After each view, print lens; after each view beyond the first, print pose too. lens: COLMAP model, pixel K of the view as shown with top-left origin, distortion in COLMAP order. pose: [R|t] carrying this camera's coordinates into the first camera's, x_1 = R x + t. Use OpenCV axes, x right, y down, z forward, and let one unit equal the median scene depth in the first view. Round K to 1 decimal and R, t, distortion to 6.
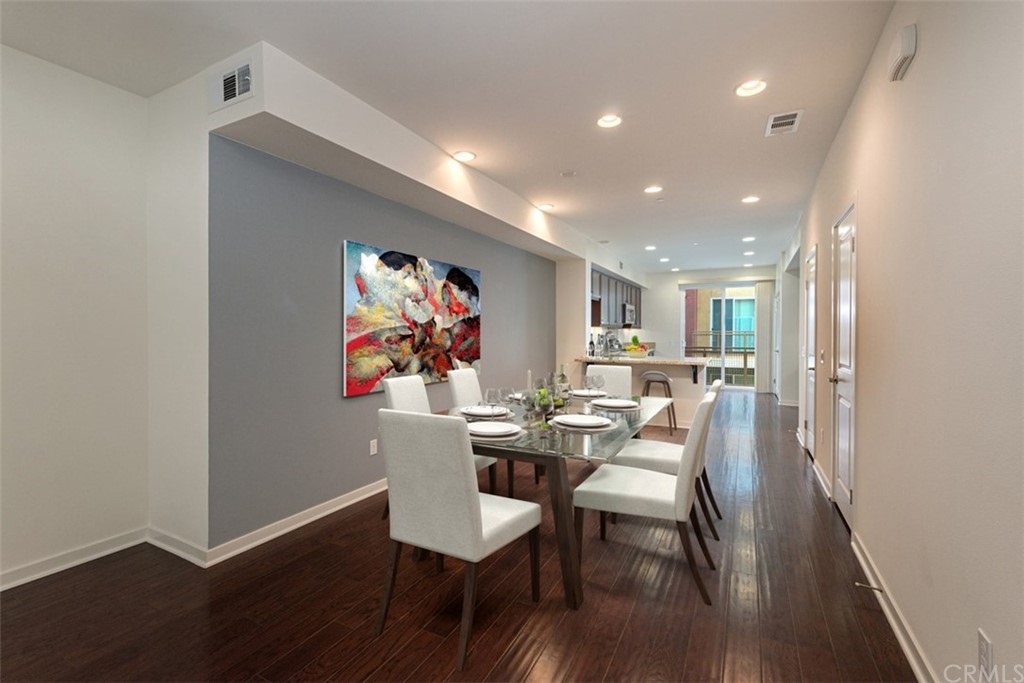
lens RADIAL K [[452.3, 0, 512.0], [0, 452.3, 341.5], [0, 0, 1]] dist [0.020629, -0.000064]
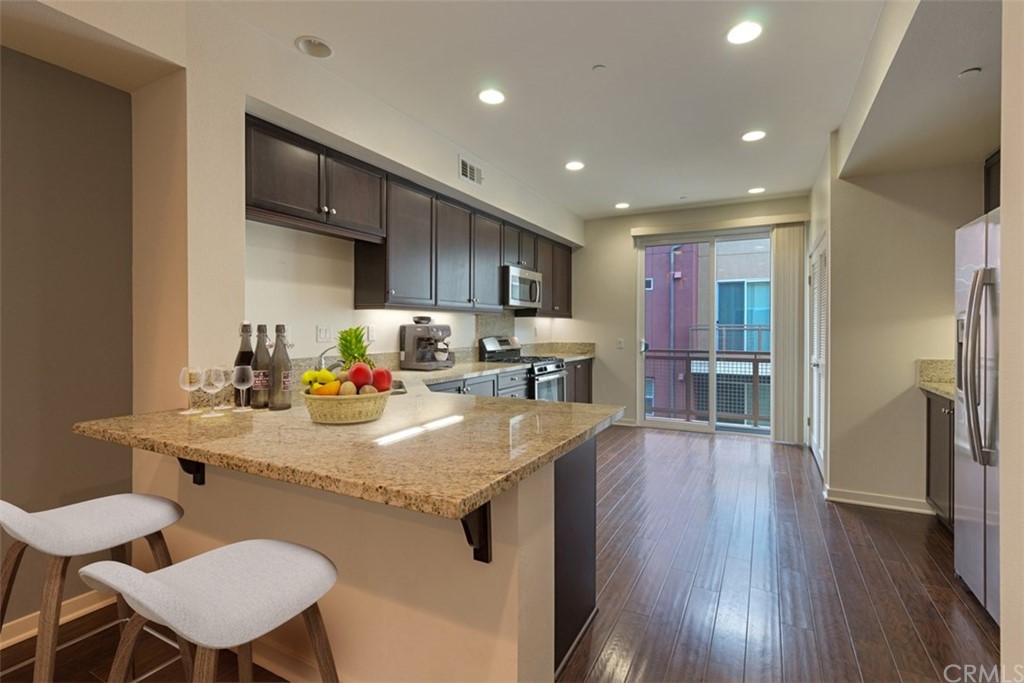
lens RADIAL K [[490.1, 0, 512.0], [0, 490.1, 341.5], [0, 0, 1]] dist [-0.001894, -0.000165]
pose [[0.999997, 0.000058, -0.002396, 0.220603], [-0.000041, 0.999974, 0.007181, -0.003642], [0.002396, -0.007181, 0.999971, 0.403728]]
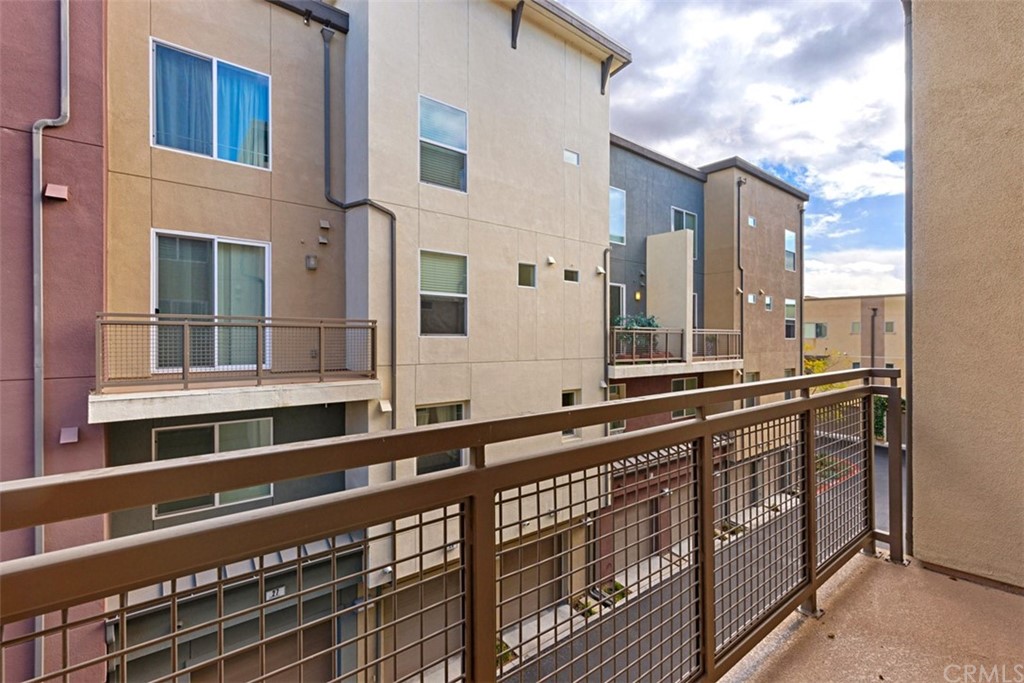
lens RADIAL K [[452.3, 0, 512.0], [0, 452.3, 341.5], [0, 0, 1]] dist [0.020629, -0.000064]
pose [[0.398922, -0.018676, 0.916794, 0.420865], [-0.001471, 0.999778, 0.021007, -0.018378], [-0.916984, -0.009728, 0.398806, 1.169996]]
